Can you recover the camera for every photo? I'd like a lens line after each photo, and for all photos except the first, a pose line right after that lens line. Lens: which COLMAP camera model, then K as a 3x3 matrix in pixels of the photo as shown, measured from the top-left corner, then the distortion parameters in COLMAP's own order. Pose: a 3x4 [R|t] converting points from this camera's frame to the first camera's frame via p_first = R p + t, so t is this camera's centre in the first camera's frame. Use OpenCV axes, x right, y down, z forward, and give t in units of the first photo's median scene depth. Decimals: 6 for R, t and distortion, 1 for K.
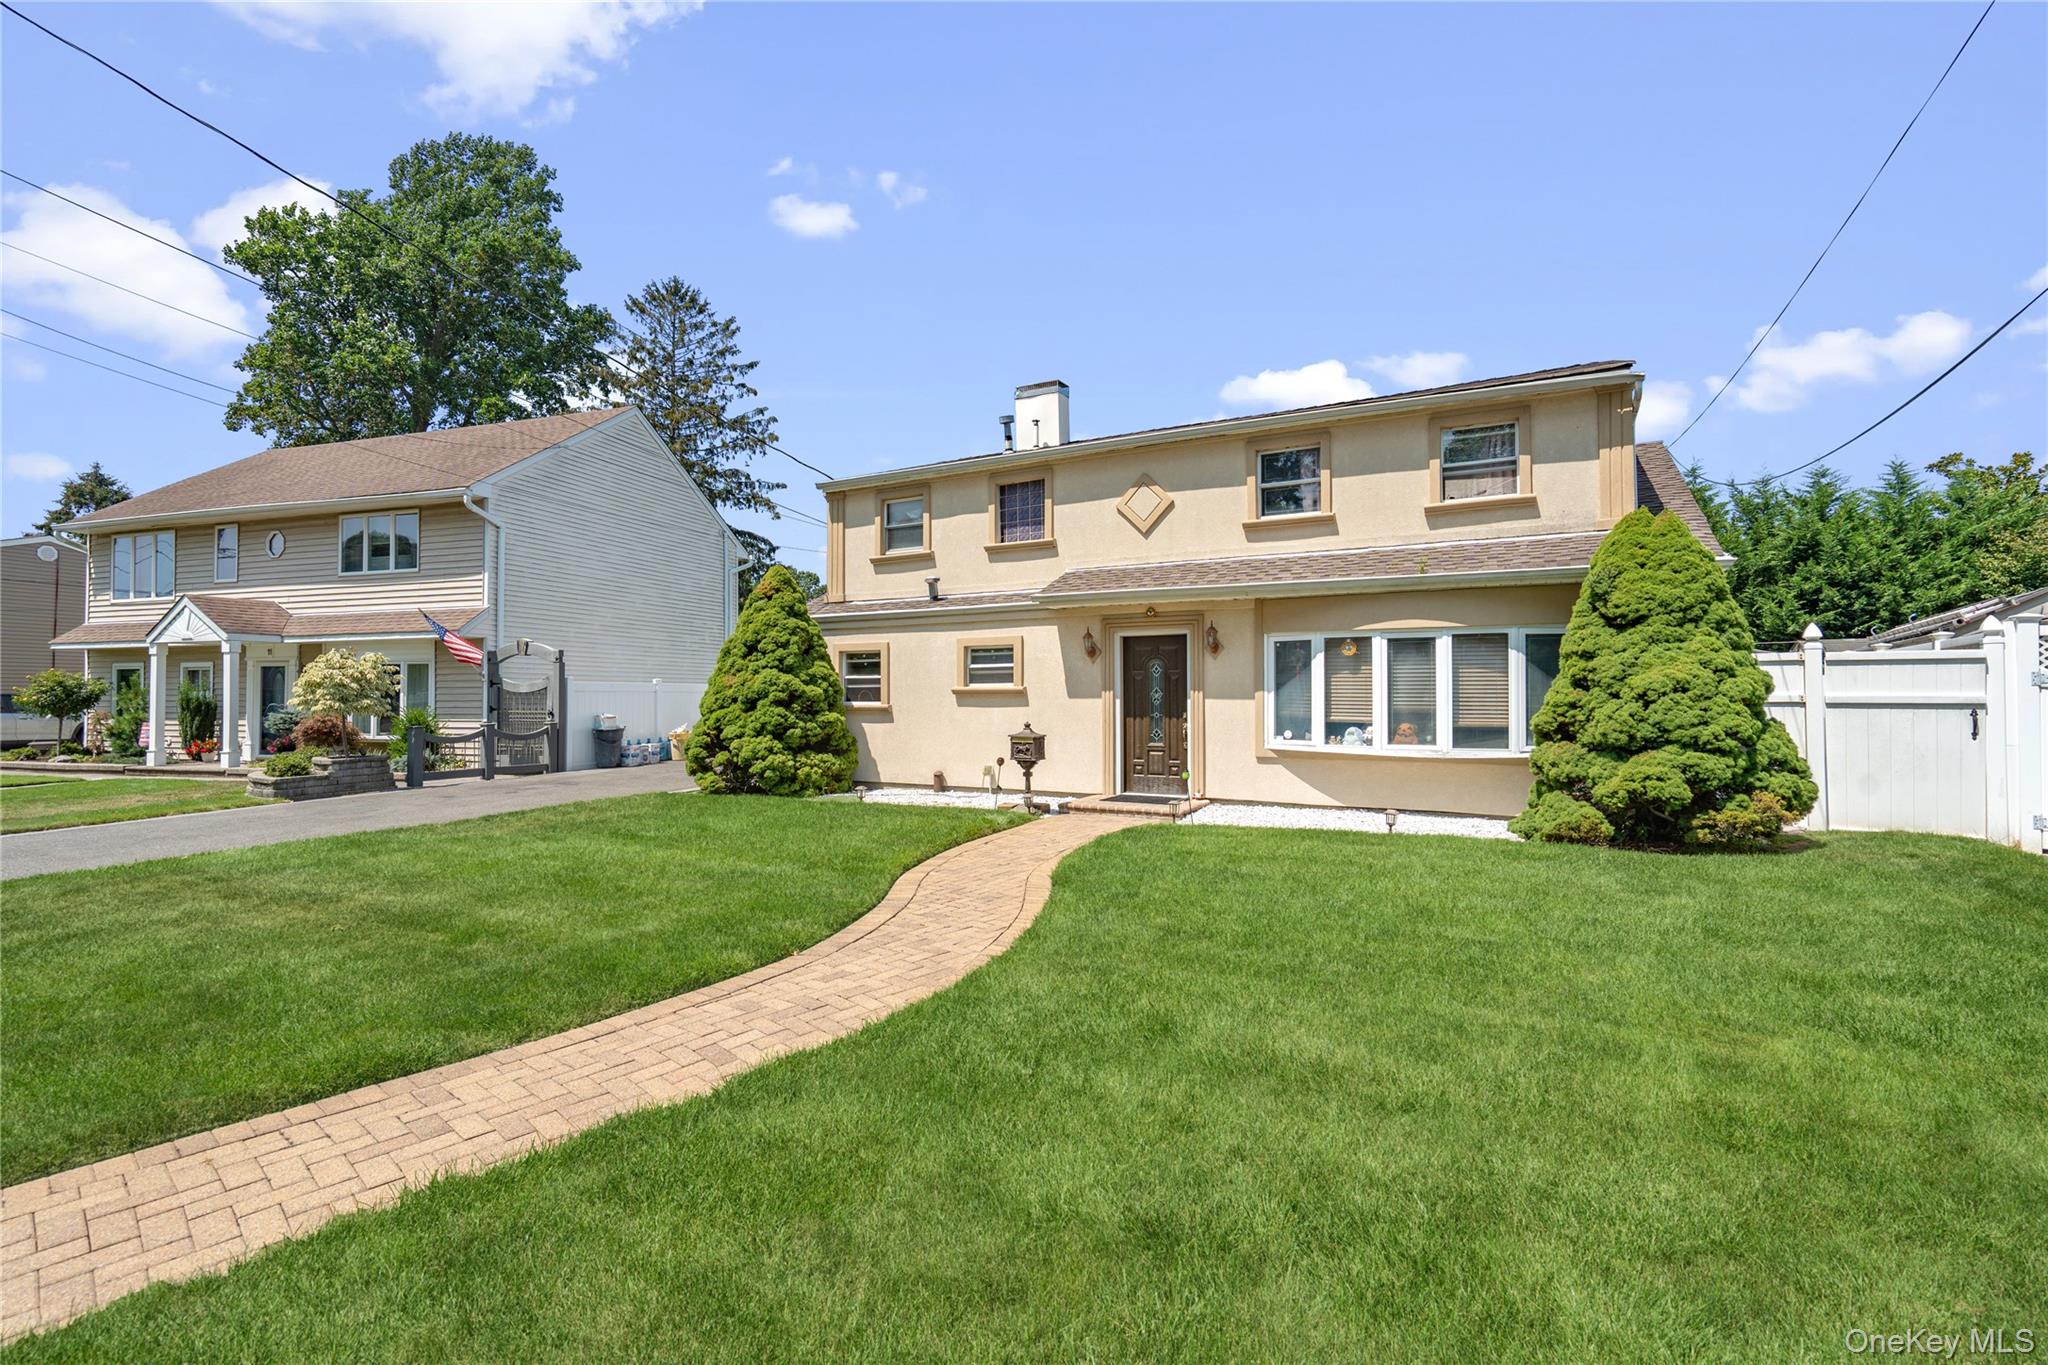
lens RADIAL K [[930.6, 0, 1003.4], [0, 930.6, 667.0], [0, 0, 1]] dist [-0.003732, 0.002427]
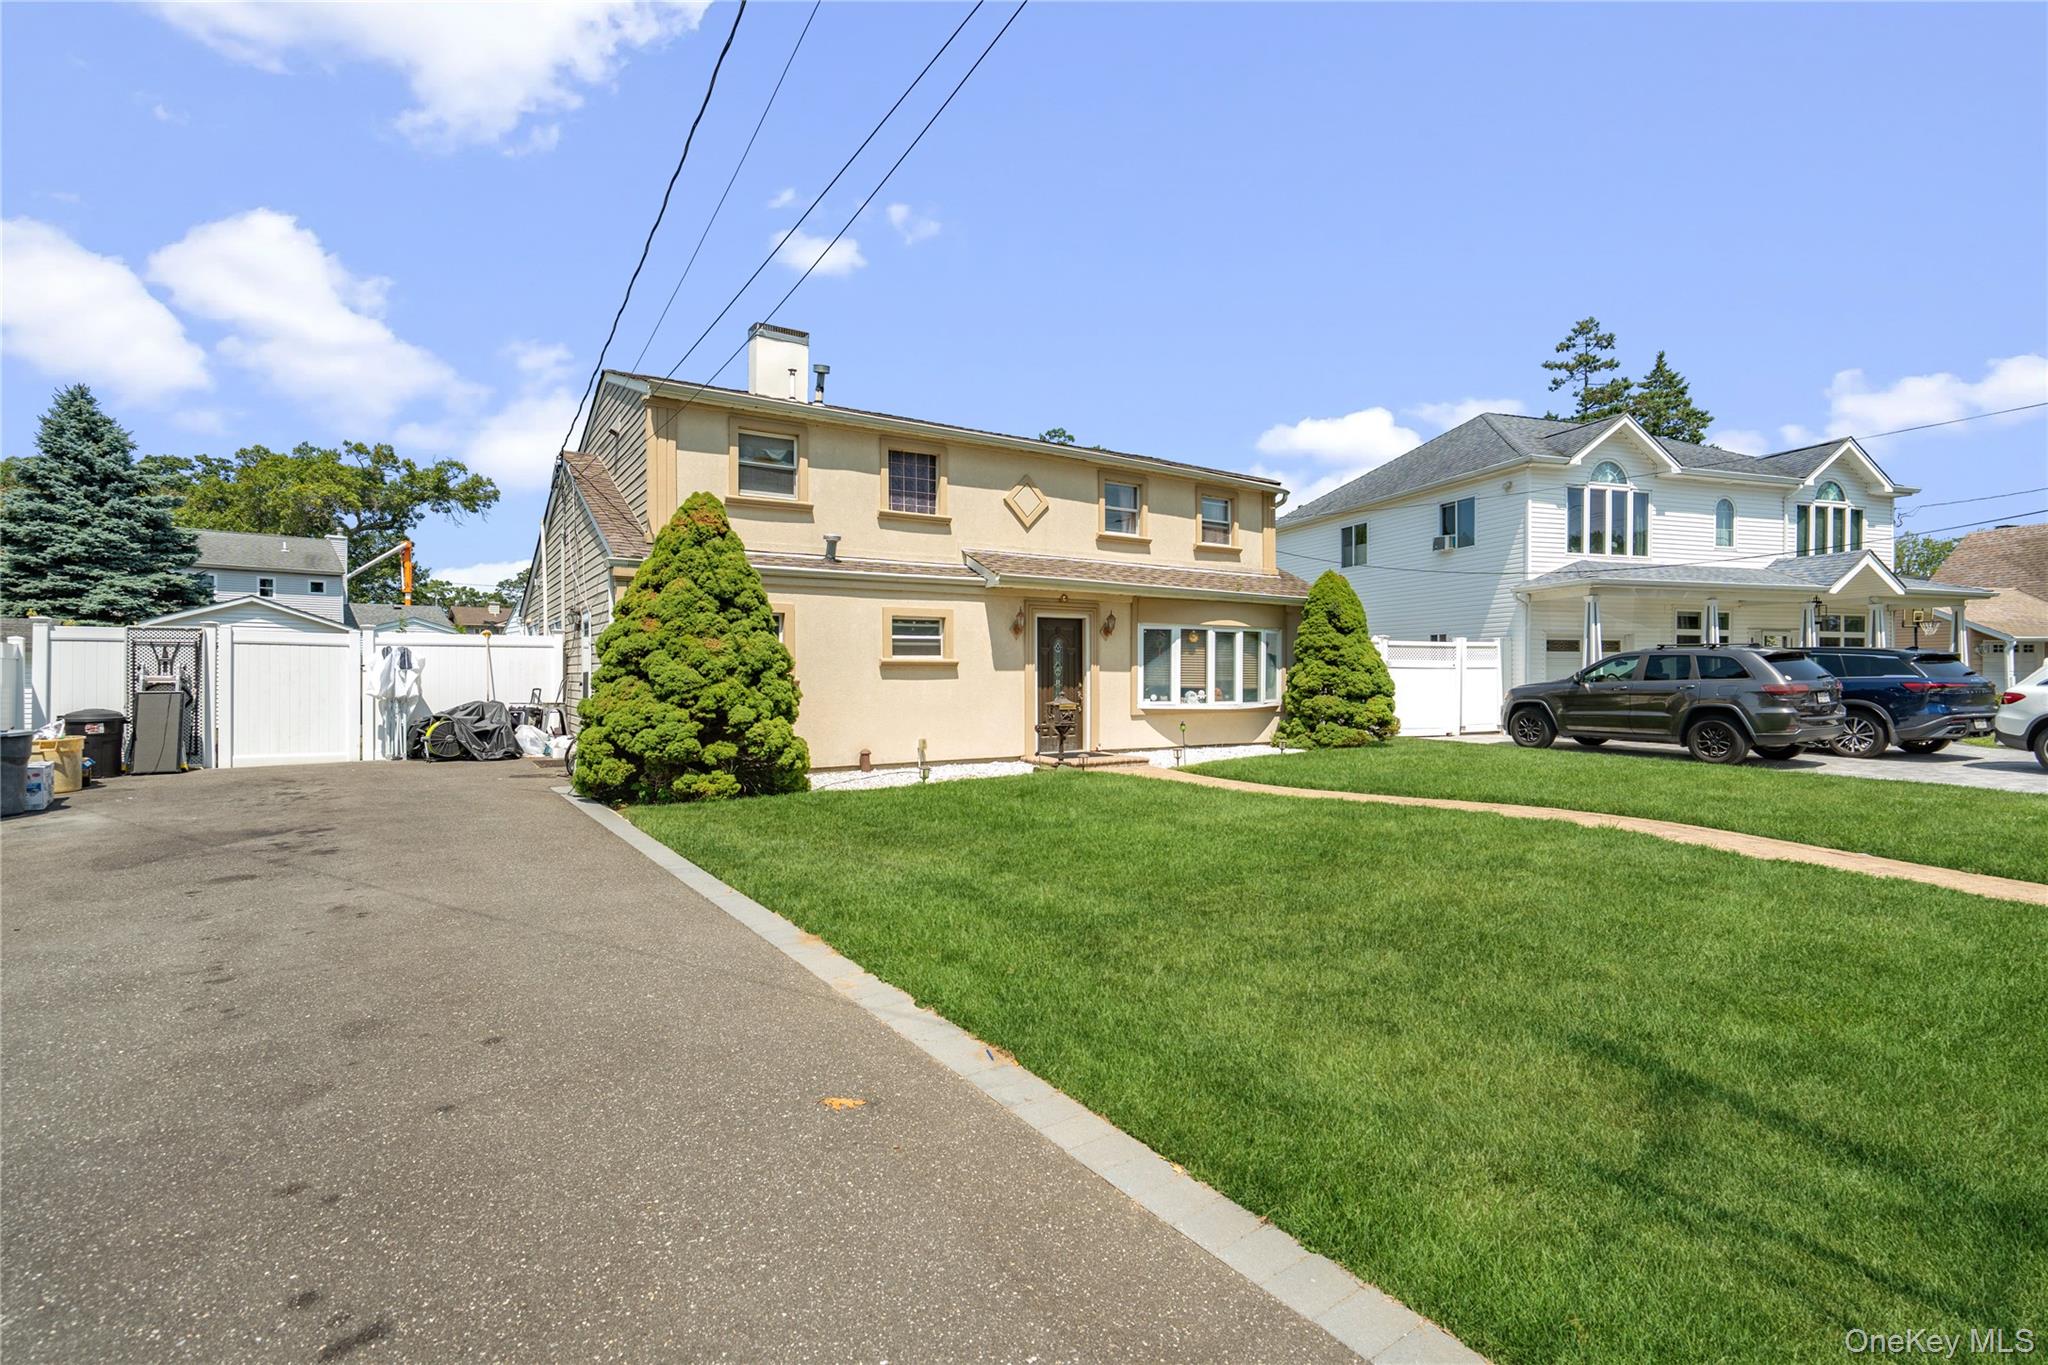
lens RADIAL K [[930.6, 0, 1021.7], [0, 930.6, 674.8], [0, 0, 1]] dist [-0.003732, 0.002427]
pose [[0.462509, 0.000857, 0.886614, -0.905762], [-0.028312, 0.999504, 0.013803, 0.023316], [-0.886162, -0.031485, 0.462304, 0.488391]]
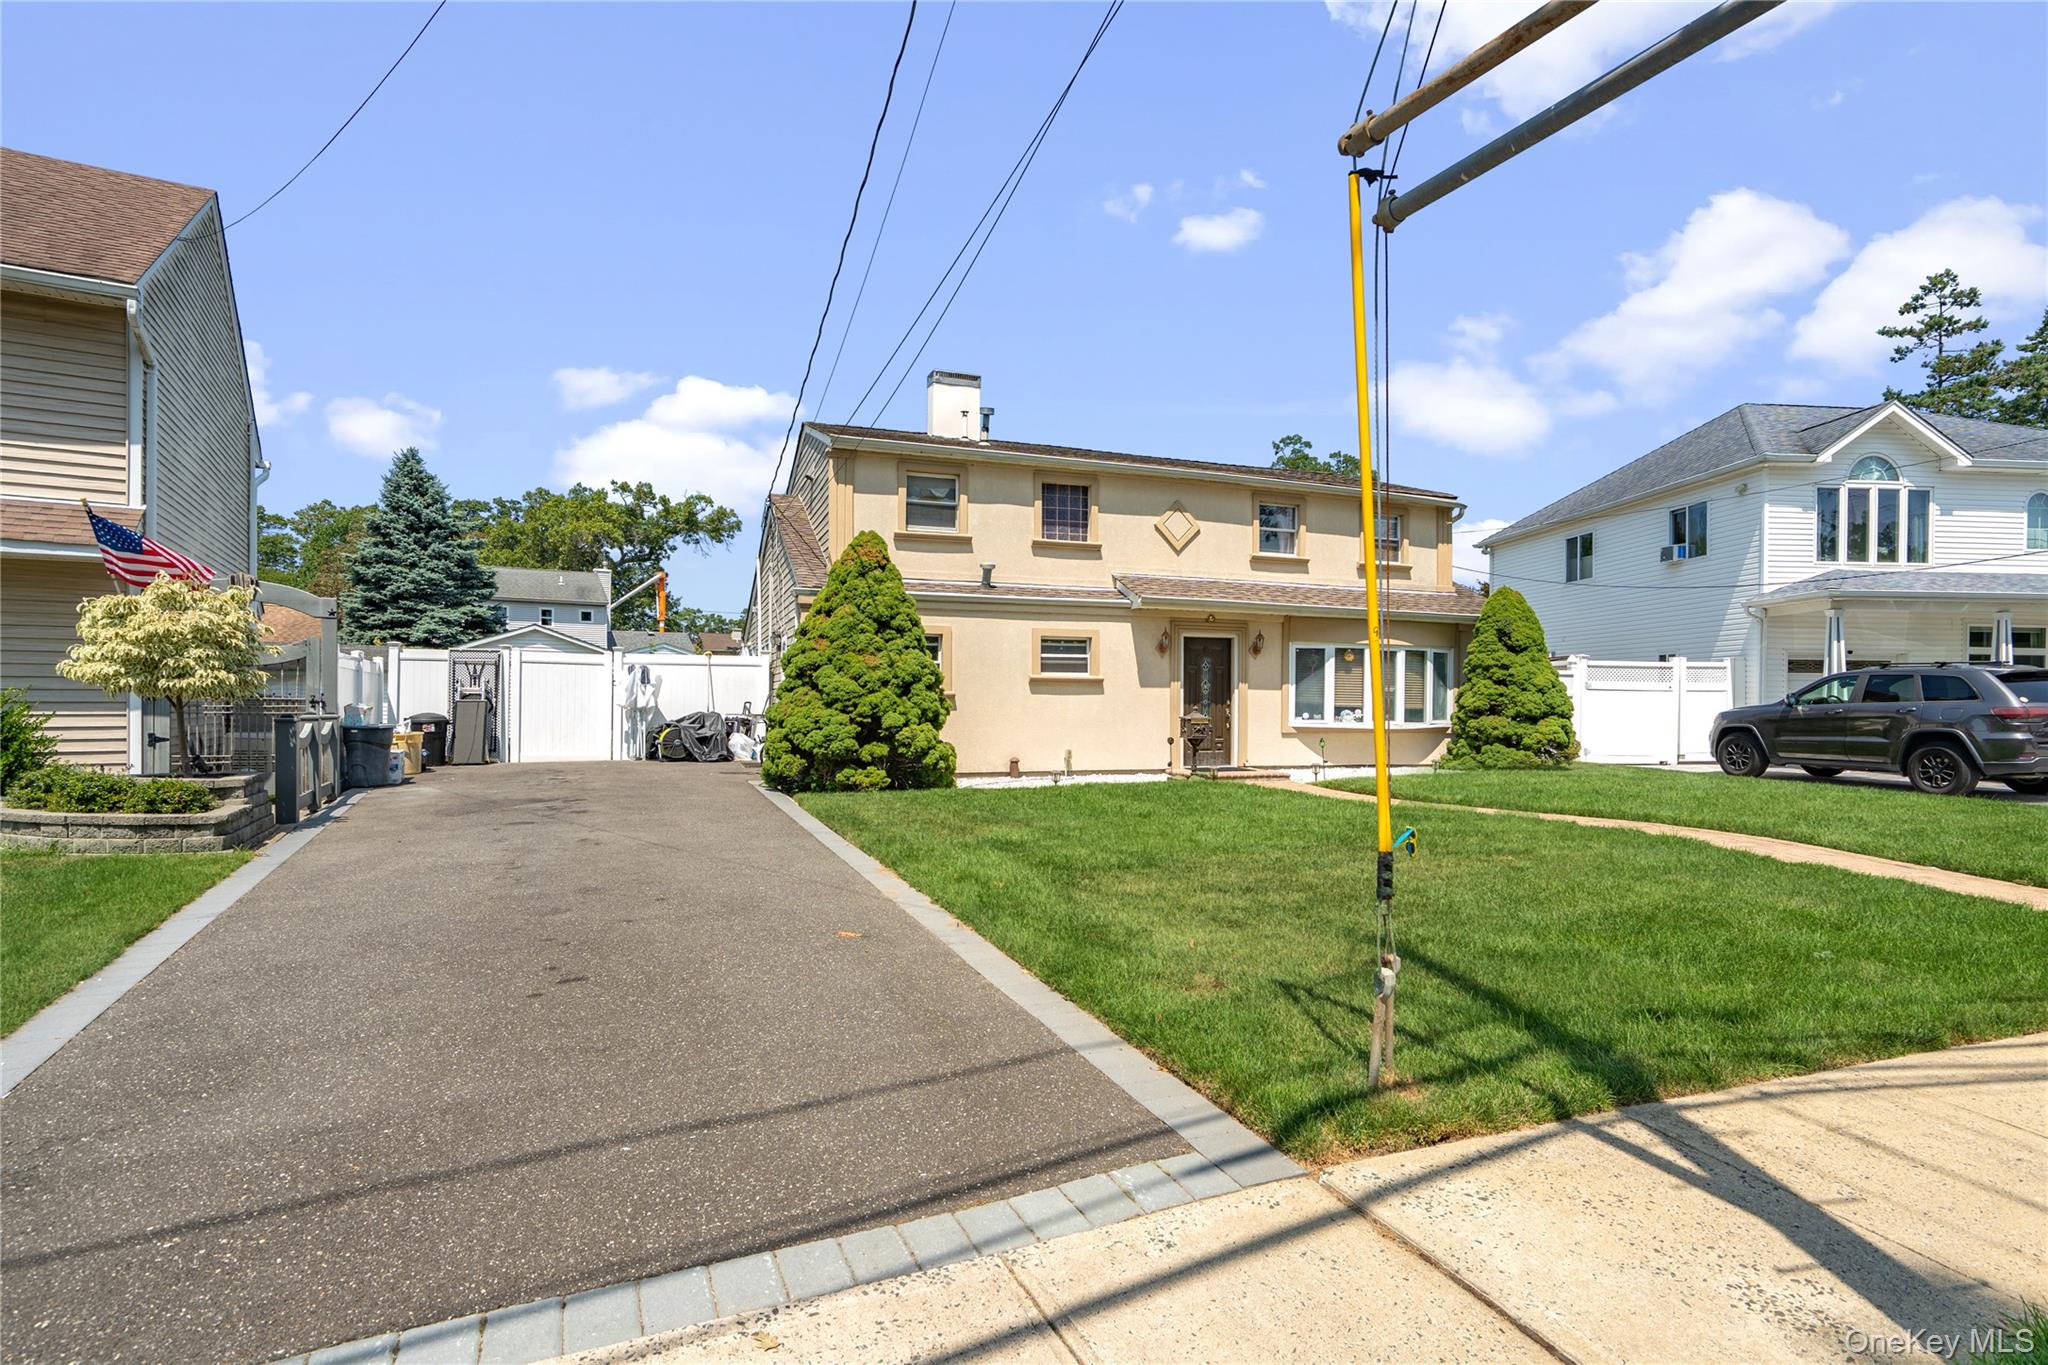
lens RADIAL K [[1006.3, 0, 1045.0], [0, 1006.3, 703.0], [0, 0, 1]] dist [-0.006480, 0.003491]
pose [[0.646590, 0.005812, 0.762816, -0.983980], [-0.032266, 0.999284, 0.019736, 0.033040], [-0.762155, -0.037374, 0.646315, 0.297996]]
